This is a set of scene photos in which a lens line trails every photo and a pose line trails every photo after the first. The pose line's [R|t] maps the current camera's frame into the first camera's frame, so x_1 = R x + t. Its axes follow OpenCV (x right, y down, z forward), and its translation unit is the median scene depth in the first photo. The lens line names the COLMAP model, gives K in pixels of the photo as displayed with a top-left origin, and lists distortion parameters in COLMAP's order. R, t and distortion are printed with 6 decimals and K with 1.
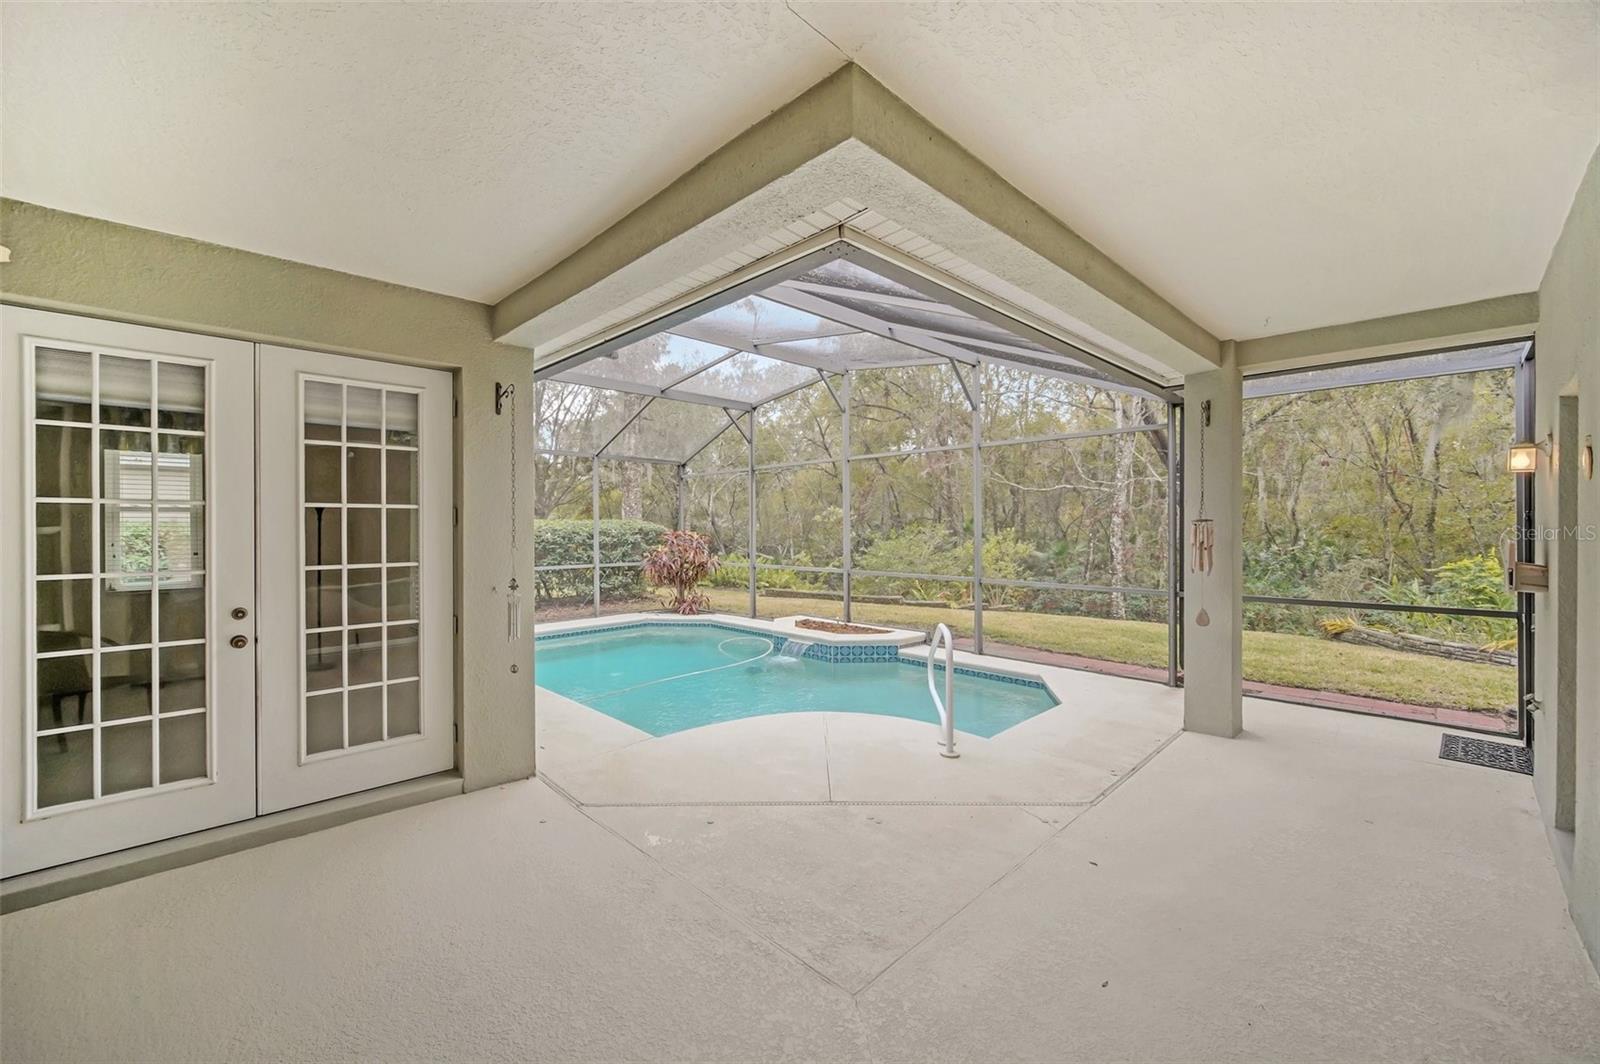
lens RADIAL K [[649.8, 0, 801.7], [0, 649.8, 528.7], [0, 0, 1]] dist [-0.002307, -0.000218]
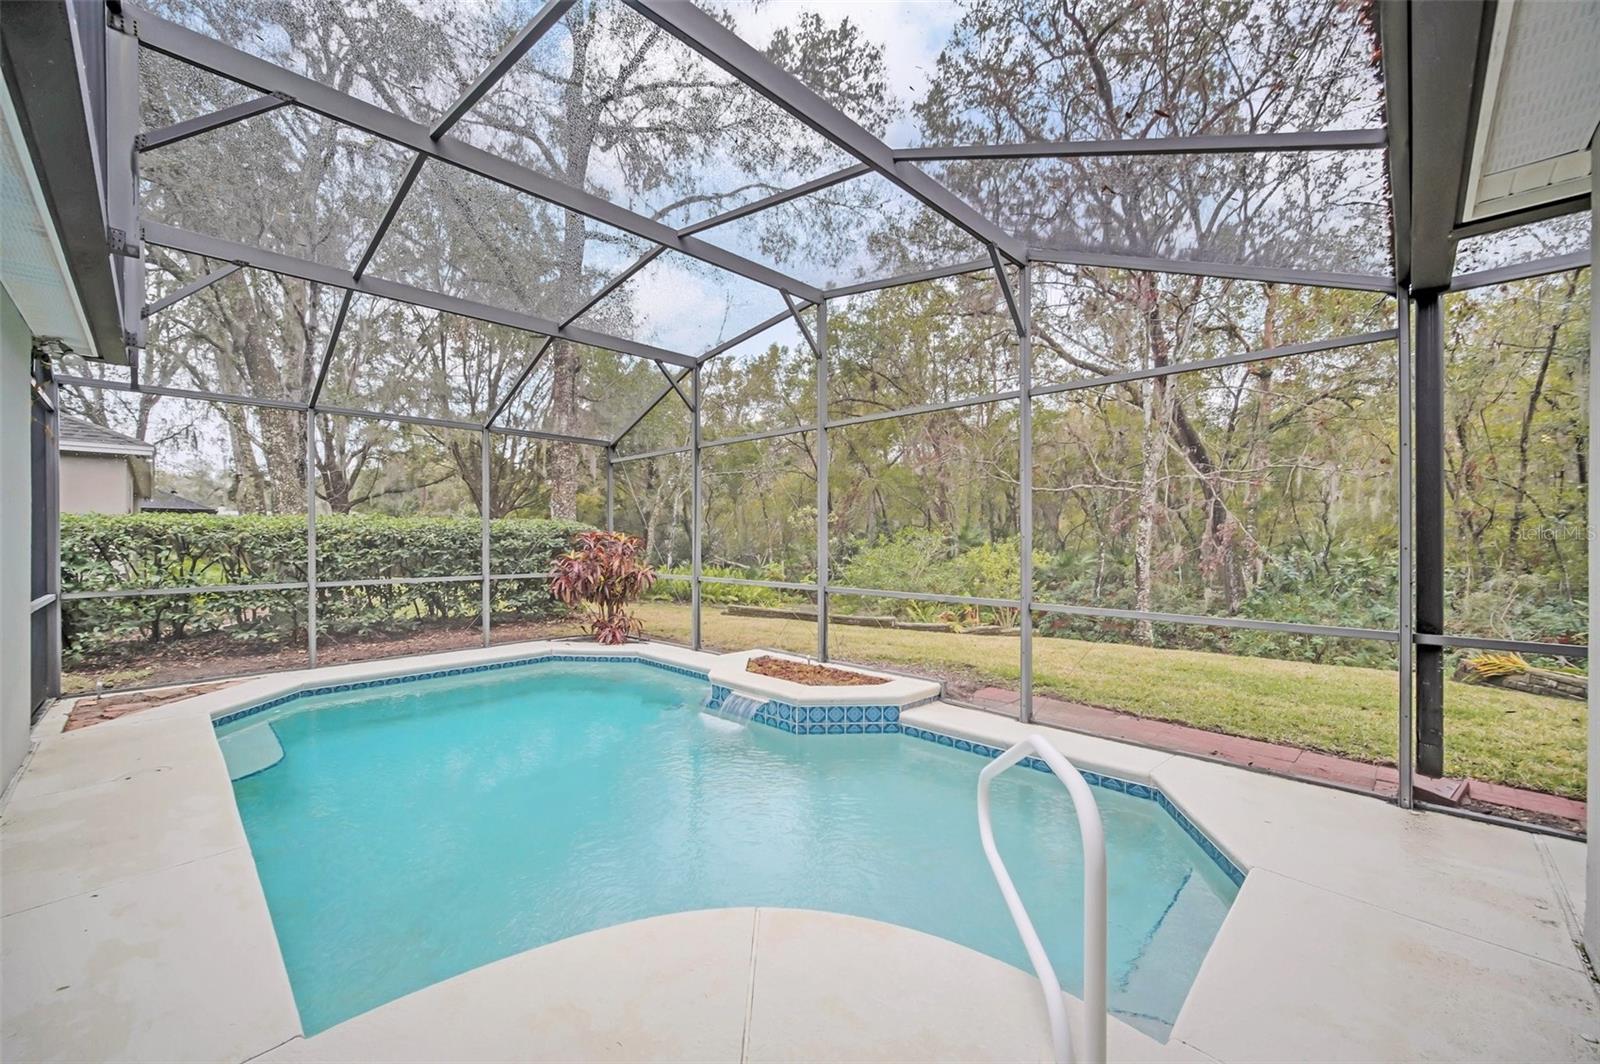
lens RADIAL K [[649.8, 0, 810.1], [0, 649.8, 535.7], [0, 0, 1]] dist [-0.002307, -0.000218]
pose [[0.999252, 0.007629, 0.037902, 0.022888], [-0.007444, 0.999960, -0.005021, 0.010102], [-0.037939, 0.004735, 0.999269, 0.239017]]
